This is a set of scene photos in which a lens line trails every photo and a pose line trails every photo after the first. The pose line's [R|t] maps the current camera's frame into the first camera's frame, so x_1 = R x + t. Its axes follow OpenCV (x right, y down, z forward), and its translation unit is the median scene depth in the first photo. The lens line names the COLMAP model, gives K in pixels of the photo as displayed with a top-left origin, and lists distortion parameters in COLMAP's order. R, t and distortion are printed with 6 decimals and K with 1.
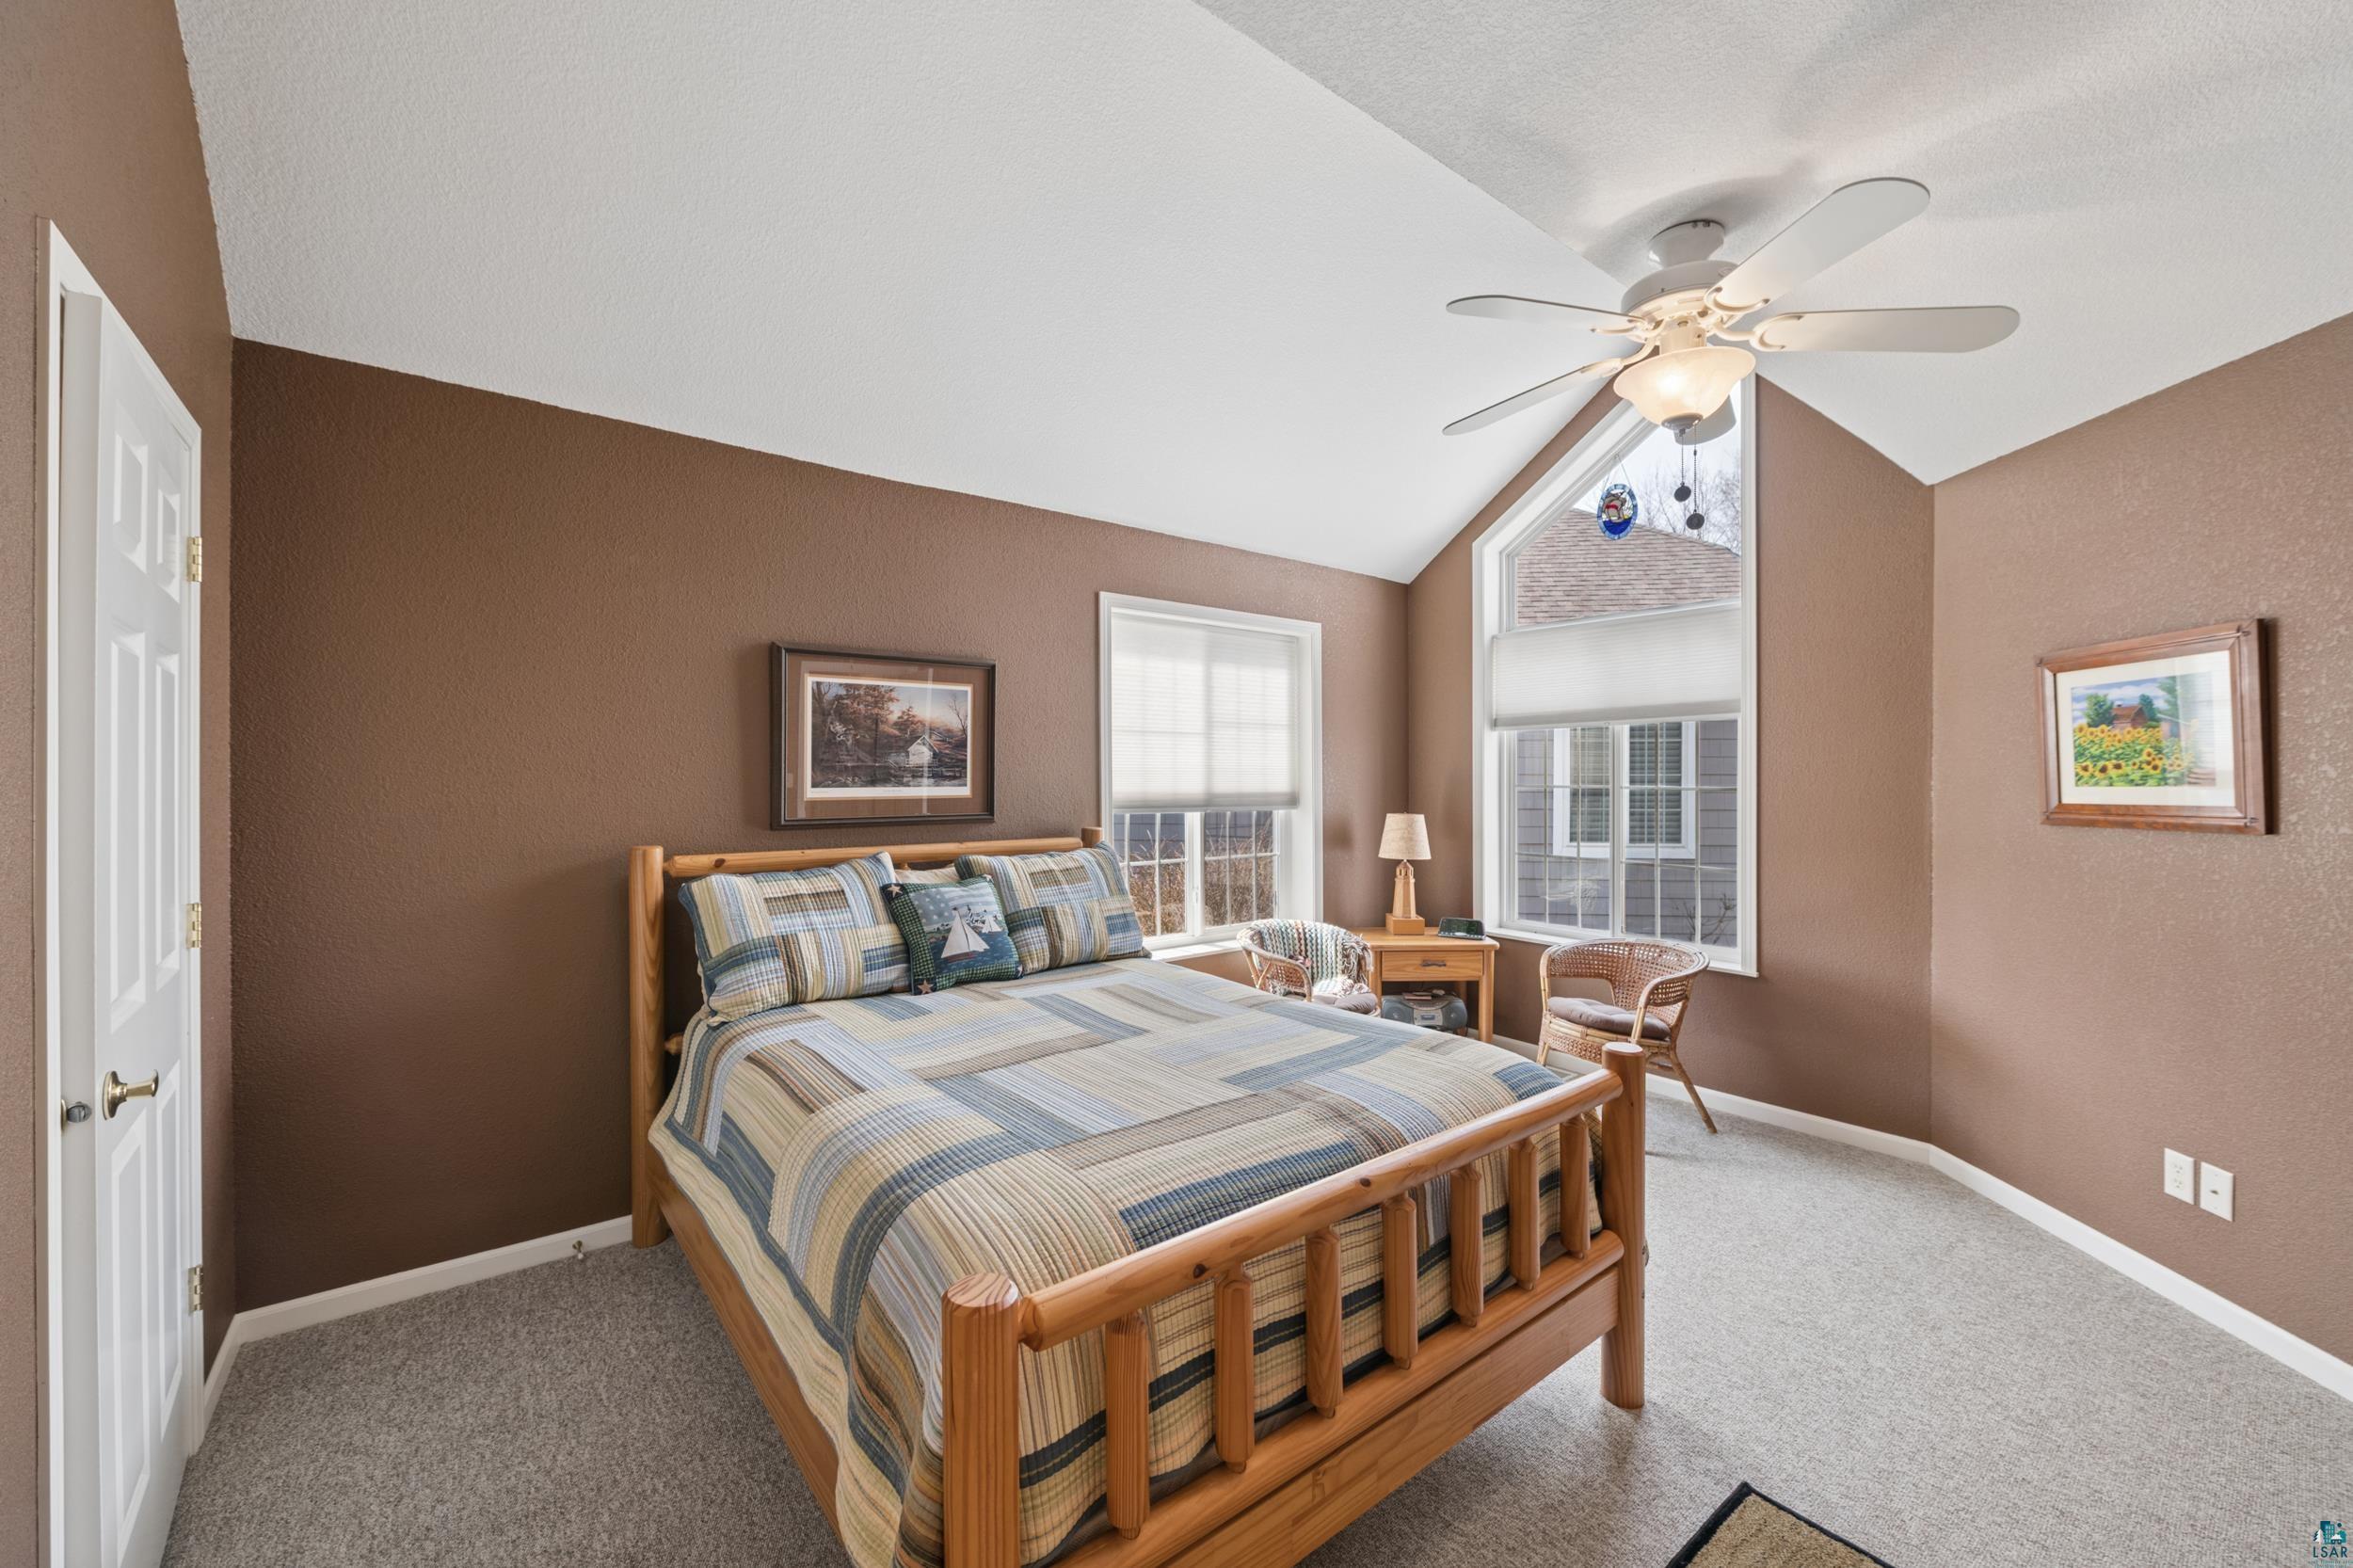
lens RADIAL K [[926.7, 0, 1177.5], [0, 926.7, 773.1], [0, 0, 1]] dist [-0.004710, -0.000267]
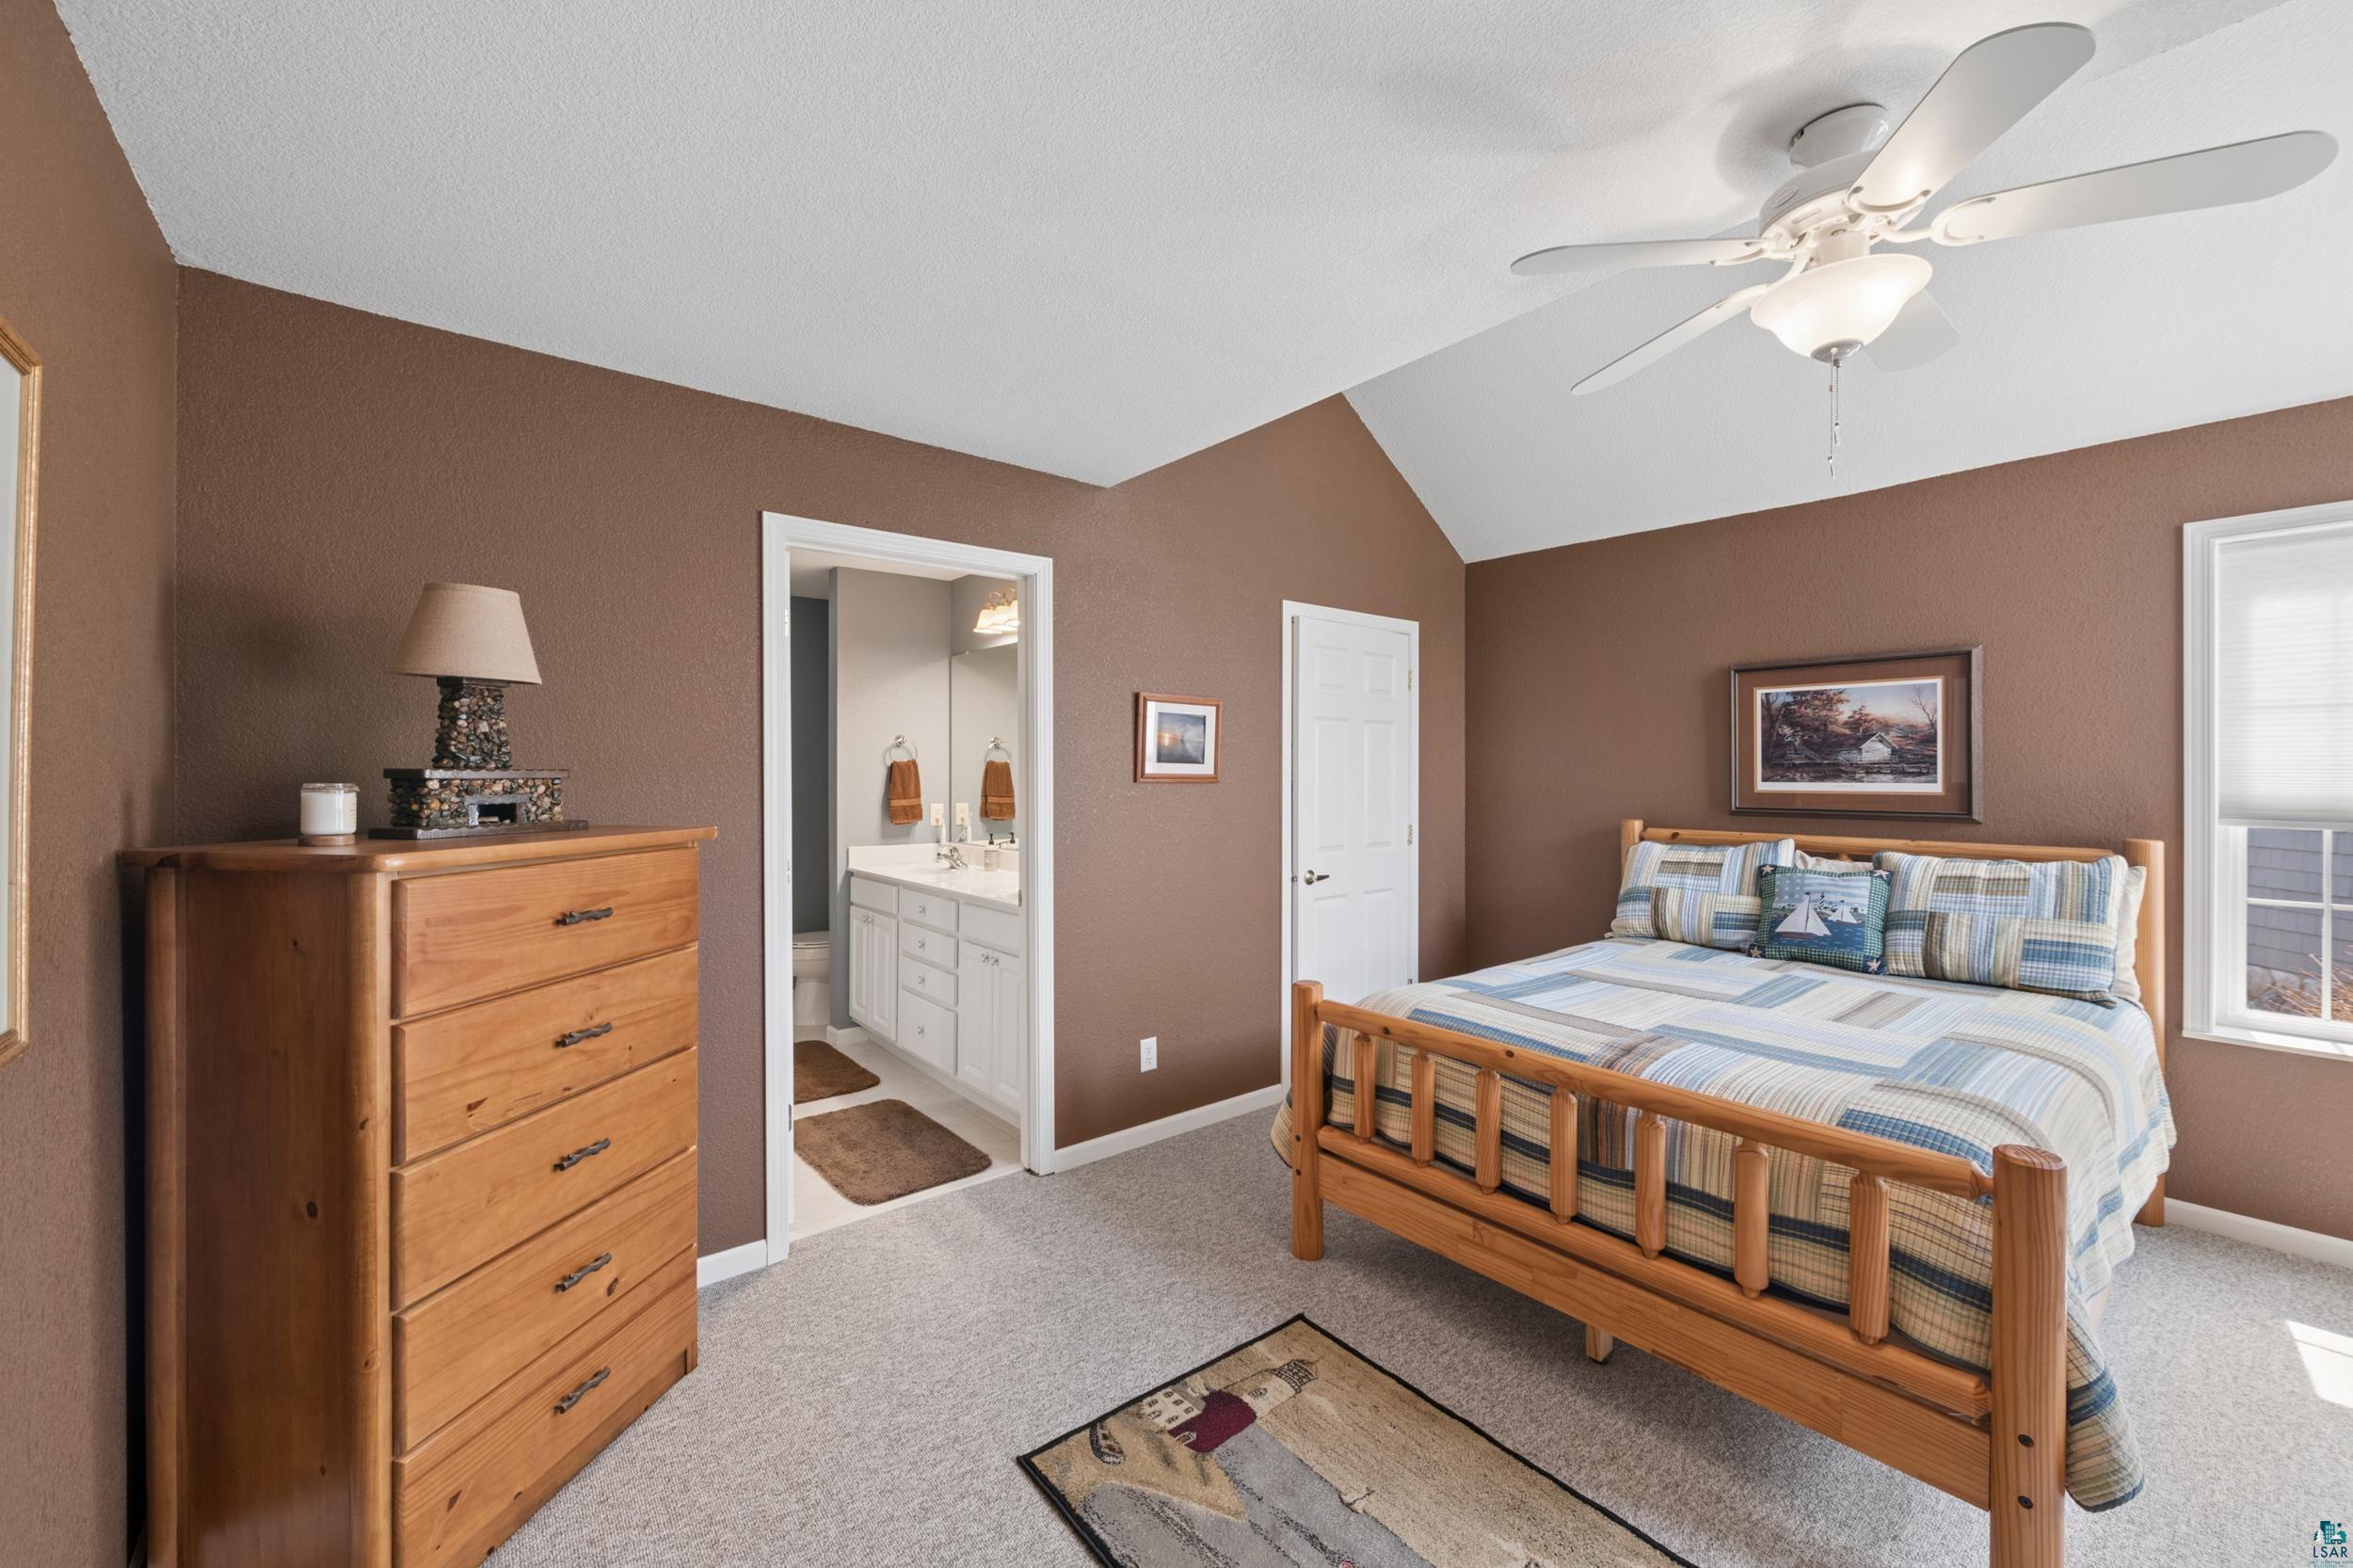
lens RADIAL K [[926.7, 0, 1178.7], [0, 926.7, 775.6], [0, 0, 1]] dist [-0.004710, -0.000267]
pose [[0.009564, 0.007429, -0.999927, 0.776656], [0.004299, 0.999963, 0.007470, -0.004321], [0.999945, -0.004370, 0.009531, 0.223192]]
